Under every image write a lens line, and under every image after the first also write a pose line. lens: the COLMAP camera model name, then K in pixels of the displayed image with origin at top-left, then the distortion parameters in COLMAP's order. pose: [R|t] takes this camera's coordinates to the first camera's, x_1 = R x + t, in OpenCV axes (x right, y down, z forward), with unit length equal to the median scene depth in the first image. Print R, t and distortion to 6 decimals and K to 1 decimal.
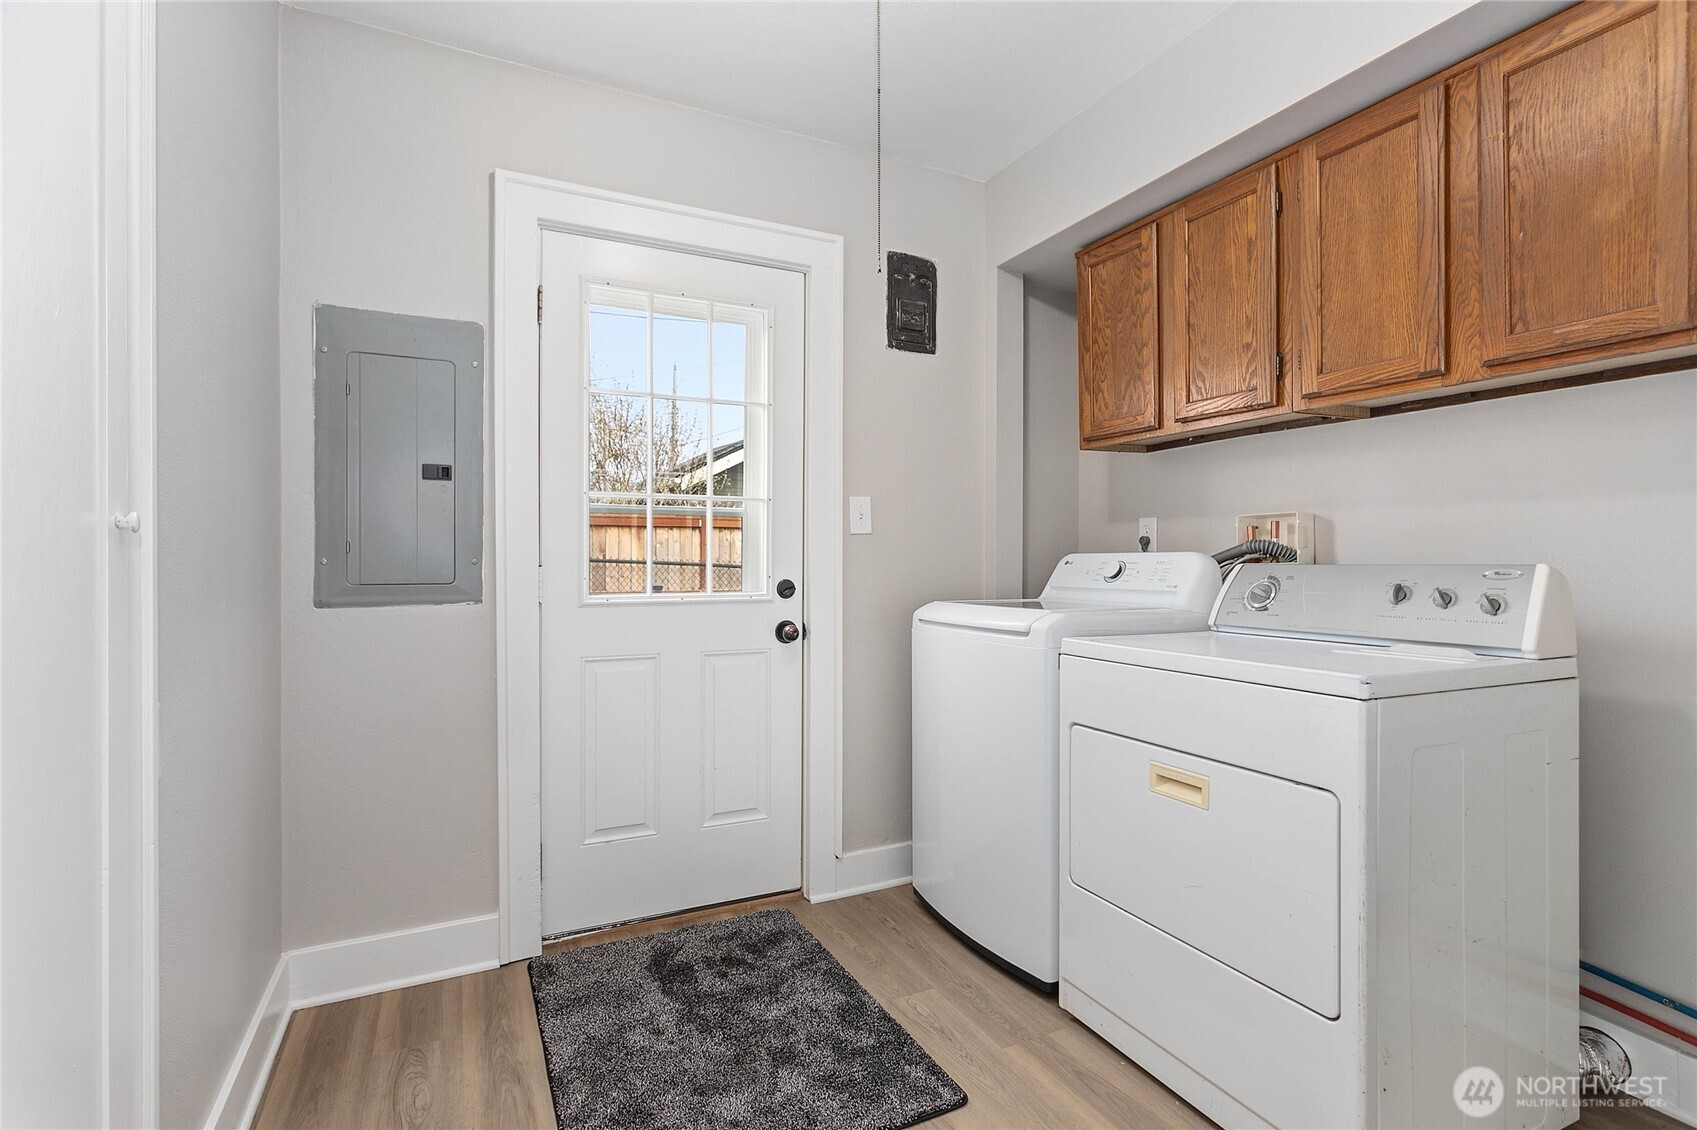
lens RADIAL K [[811.0, 0, 846.0], [0, 811.0, 559.8], [0, 0, 1]] dist [0.001469, 0.001270]
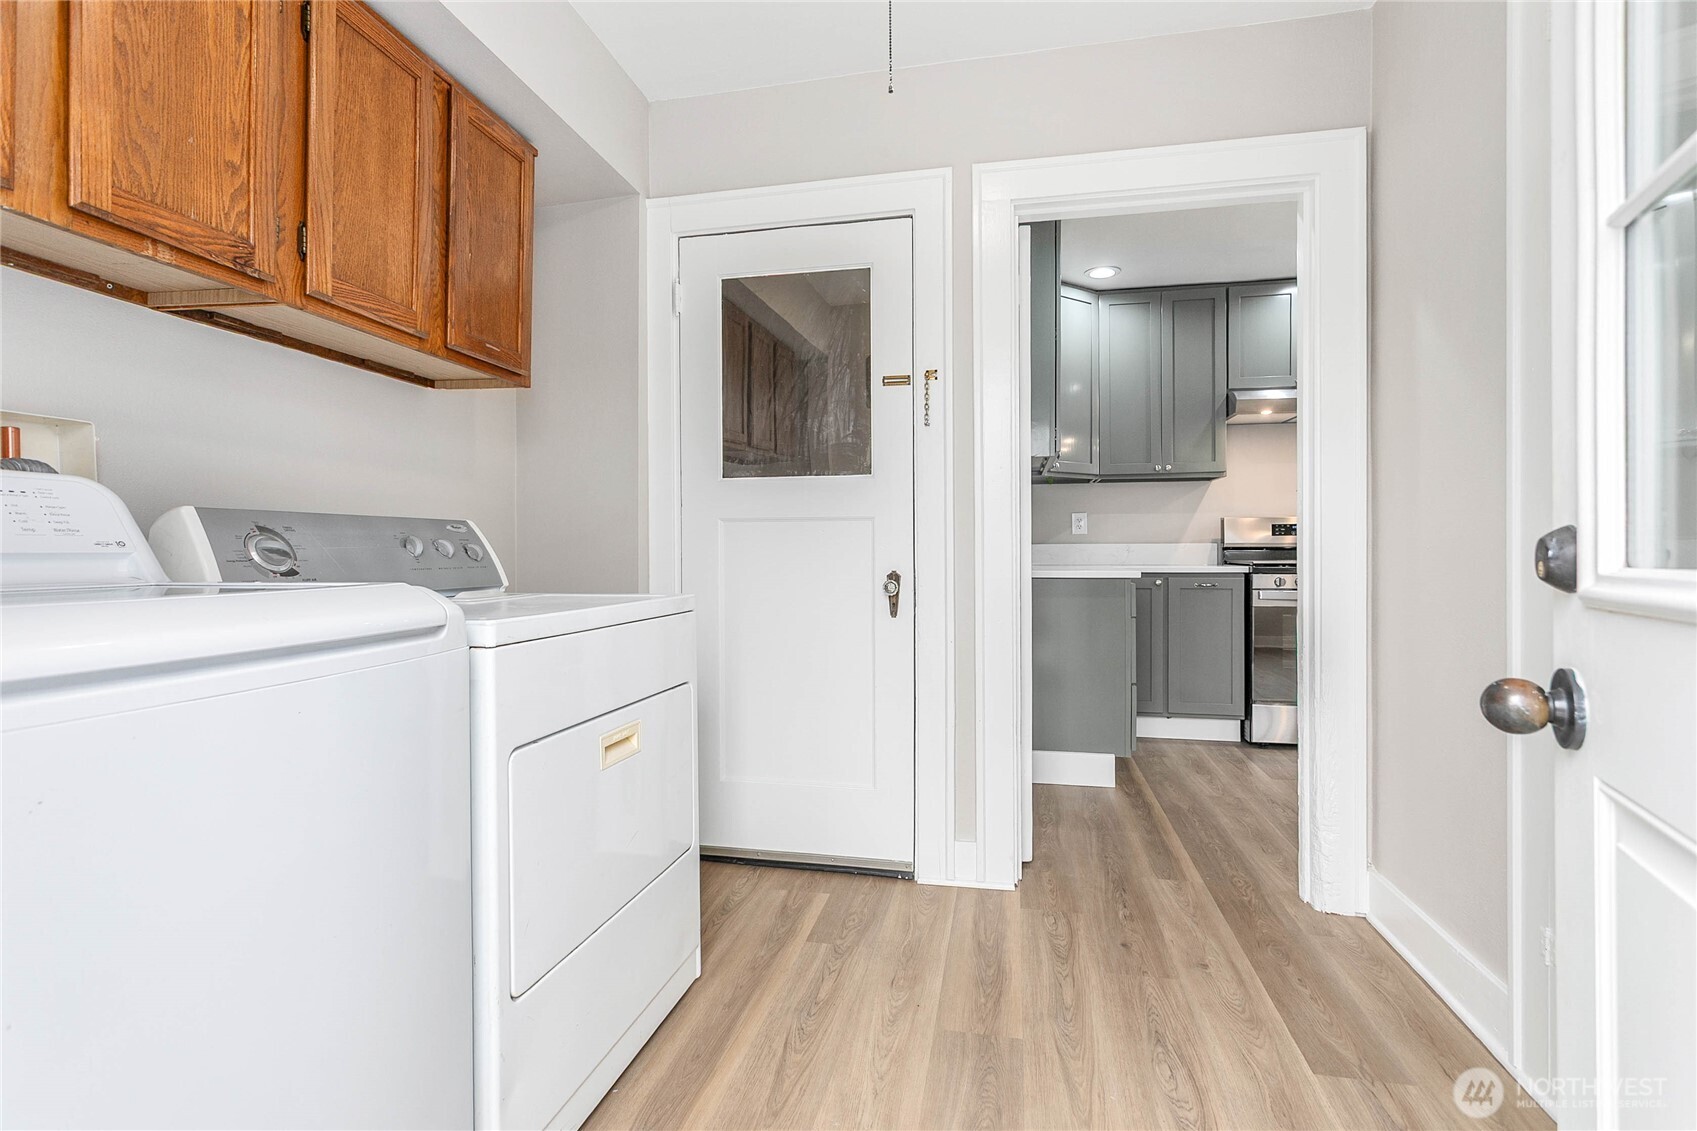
lens RADIAL K [[811.0, 0, 846.0], [0, 811.0, 560.3], [0, 0, 1]] dist [0.001469, 0.001270]
pose [[-0.797620, 0.000122, 0.603160, -0.323531], [0.006099, 0.999950, 0.007862, 0.052796], [-0.603130, 0.009950, -0.797581, 1.402177]]
